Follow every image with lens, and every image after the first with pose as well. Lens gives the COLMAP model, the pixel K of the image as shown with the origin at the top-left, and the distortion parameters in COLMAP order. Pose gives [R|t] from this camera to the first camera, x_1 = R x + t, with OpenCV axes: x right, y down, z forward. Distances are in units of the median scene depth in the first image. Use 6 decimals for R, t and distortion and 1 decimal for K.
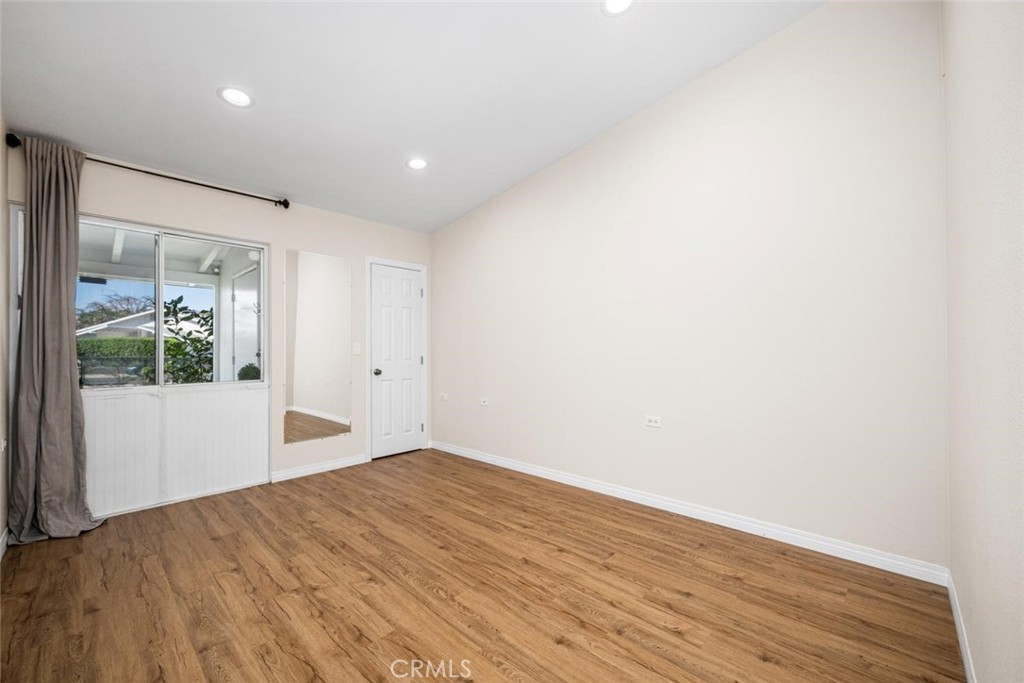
lens RADIAL K [[411.9, 0, 512.0], [0, 411.9, 341.5], [0, 0, 1]] dist [0.001367, 0.000125]
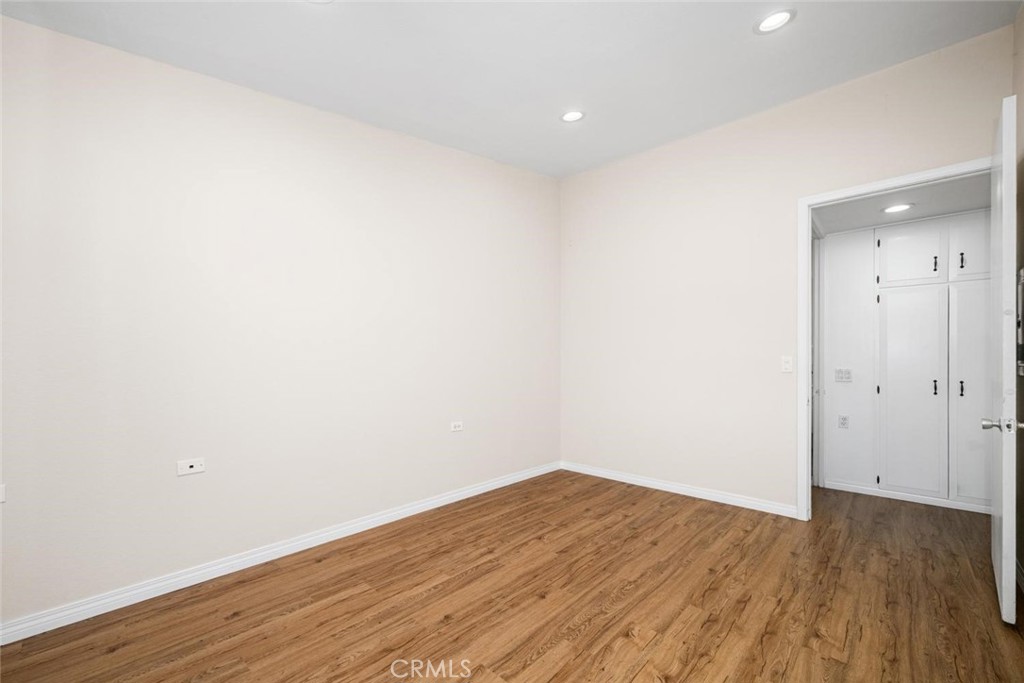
lens RADIAL K [[417.7, 0, 514.8], [0, 417.7, 361.8], [0, 0, 1]] dist [0.001480, 0.000167]
pose [[-0.018376, 0.008531, 0.999795, -0.943699], [-0.020882, 0.999742, -0.008914, 0.023193], [-0.999613, -0.021042, -0.018193, 0.988475]]
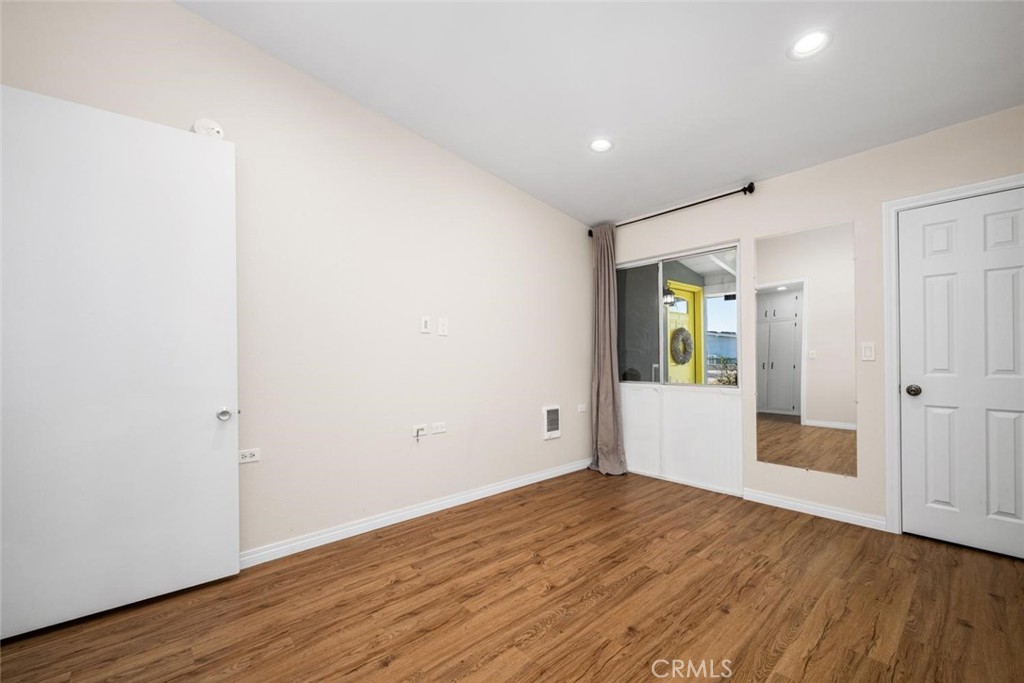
lens RADIAL K [[419.1, 0, 516.8], [0, 419.1, 352.2], [0, 0, 1]] dist [0.000566, 0.000016]
pose [[-0.082800, -0.002465, -0.996563, 0.536495], [0.031436, 0.999493, -0.005084, 0.006567], [0.996070, -0.031749, -0.082681, 0.798413]]
